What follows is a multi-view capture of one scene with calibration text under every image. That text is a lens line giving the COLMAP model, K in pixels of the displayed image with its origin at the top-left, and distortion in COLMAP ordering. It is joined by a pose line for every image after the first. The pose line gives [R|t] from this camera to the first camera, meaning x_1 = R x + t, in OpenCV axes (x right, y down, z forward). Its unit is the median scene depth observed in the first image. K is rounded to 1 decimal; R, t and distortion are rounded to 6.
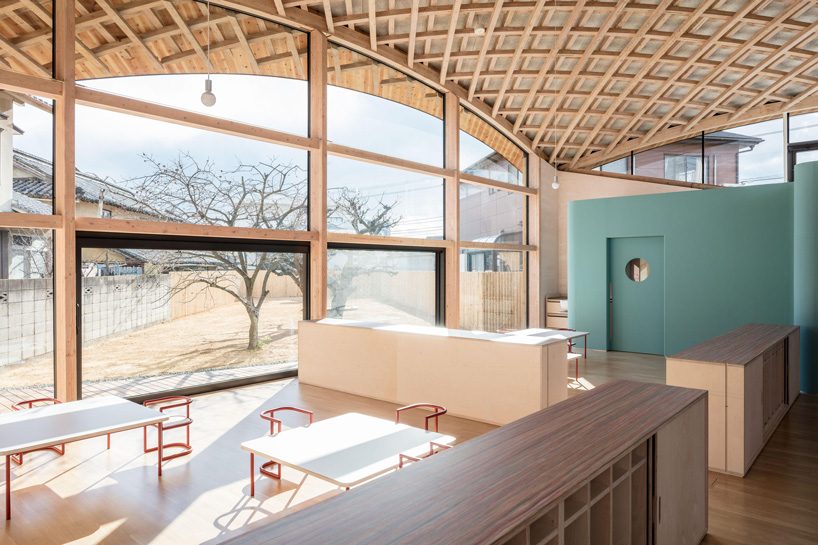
lens RADIAL K [[547.6, 0, 409.0], [0, 547.6, 272.5], [0, 0, 1]] dist [-0.000656, 0.000094]
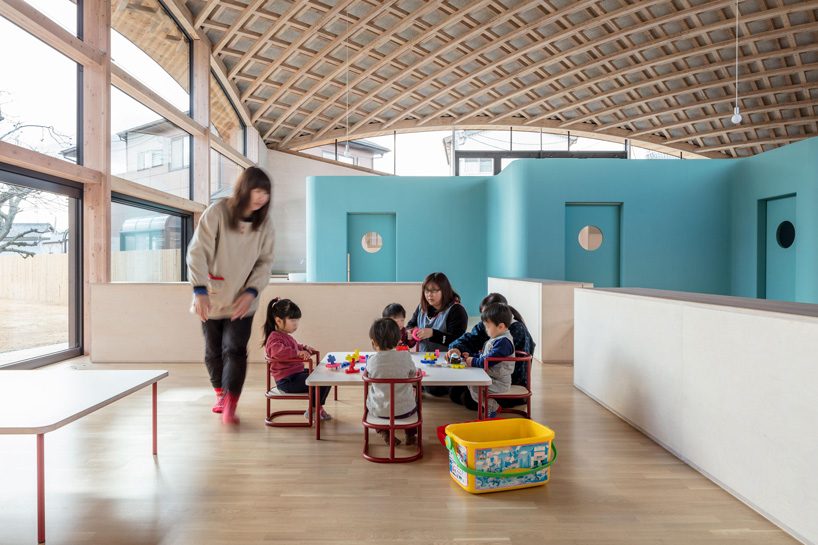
lens RADIAL K [[547.6, 0, 409.0], [0, 547.6, 272.5], [0, 0, 1]] dist [-0.000656, 0.000094]
pose [[0.751619, -0.006949, 0.659561, -0.260641], [0.003527, 0.999973, 0.006516, 0.047836], [-0.659588, -0.002571, 0.751623, 0.092858]]
